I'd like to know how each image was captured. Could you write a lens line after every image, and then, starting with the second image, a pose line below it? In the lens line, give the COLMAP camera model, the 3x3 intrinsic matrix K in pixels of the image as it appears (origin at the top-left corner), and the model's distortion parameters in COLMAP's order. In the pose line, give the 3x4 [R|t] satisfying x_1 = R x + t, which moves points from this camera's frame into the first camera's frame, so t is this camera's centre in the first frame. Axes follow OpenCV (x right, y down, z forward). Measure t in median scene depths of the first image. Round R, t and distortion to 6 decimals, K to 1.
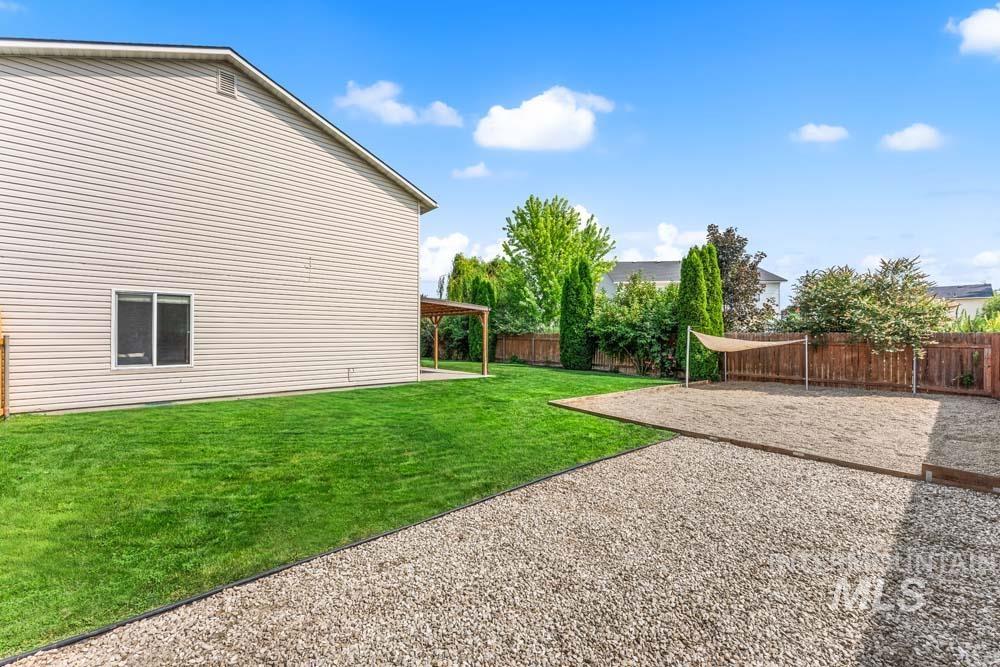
lens RADIAL K [[391.0, 0, 502.0], [0, 391.0, 333.7], [0, 0, 1]] dist [0.002761, 0.000151]
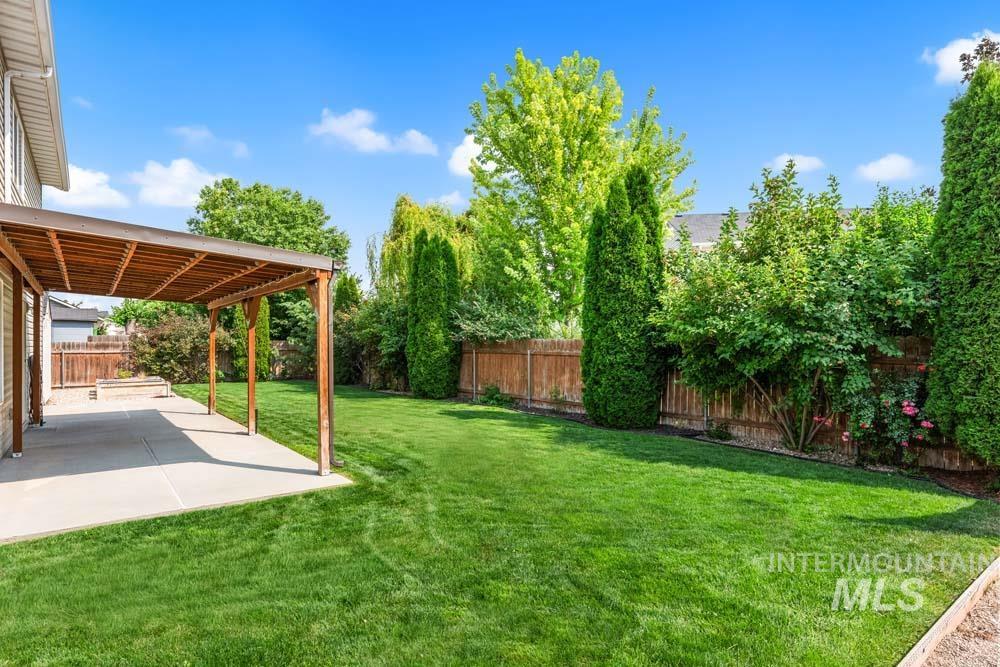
lens RADIAL K [[530.7, 0, 499.3], [0, 530.7, 337.7], [0, 0, 1]] dist [-0.005402, -0.000336]
pose [[0.999199, -0.006390, -0.039497, 0.081084], [0.006176, 0.999966, -0.005539, -0.000065], [0.039531, 0.005291, 0.999204, 0.420224]]
